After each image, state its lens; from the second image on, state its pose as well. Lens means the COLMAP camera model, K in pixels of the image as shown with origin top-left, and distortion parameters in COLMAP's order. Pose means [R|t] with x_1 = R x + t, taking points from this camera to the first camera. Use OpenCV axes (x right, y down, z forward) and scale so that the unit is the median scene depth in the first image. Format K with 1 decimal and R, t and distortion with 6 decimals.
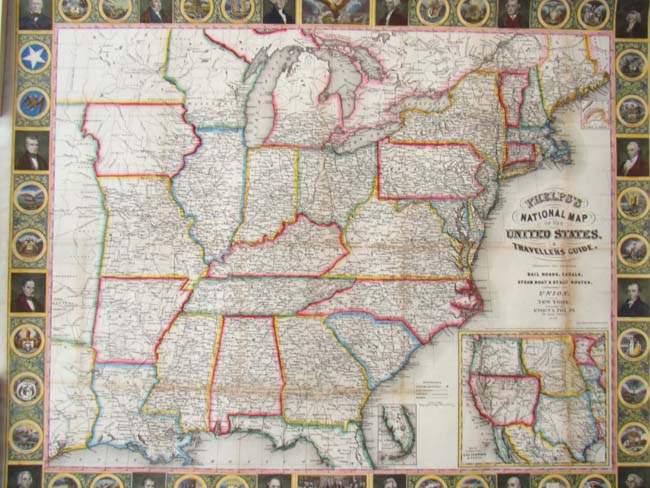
lens RADIAL K [[649.8, 0, 322.7], [0, 649.8, 242.6], [0, 0, 1]] dist [-0.098665, 0.000000]
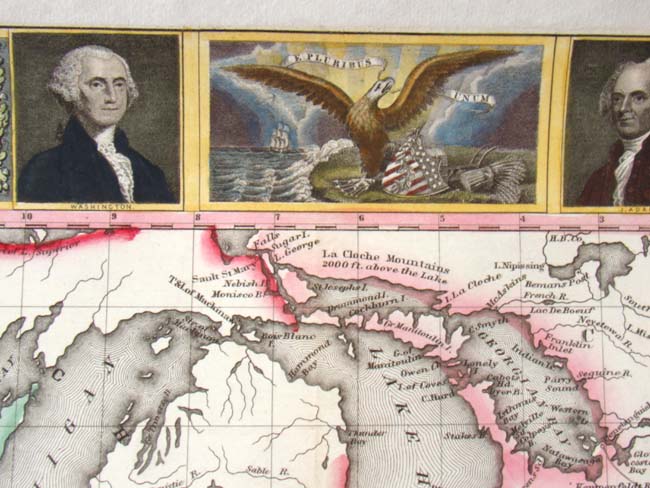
lens RADIAL K [[1152.6, 0, 324.7], [0, 1152.6, 243.9], [0, 0, 1]] dist [0.044795, 0.000000]
pose [[0.998951, -0.004277, 0.045582, -0.012903], [0.004227, 0.999990, 0.001187, -0.327389], [-0.045586, -0.000993, 0.998960, 0.629514]]
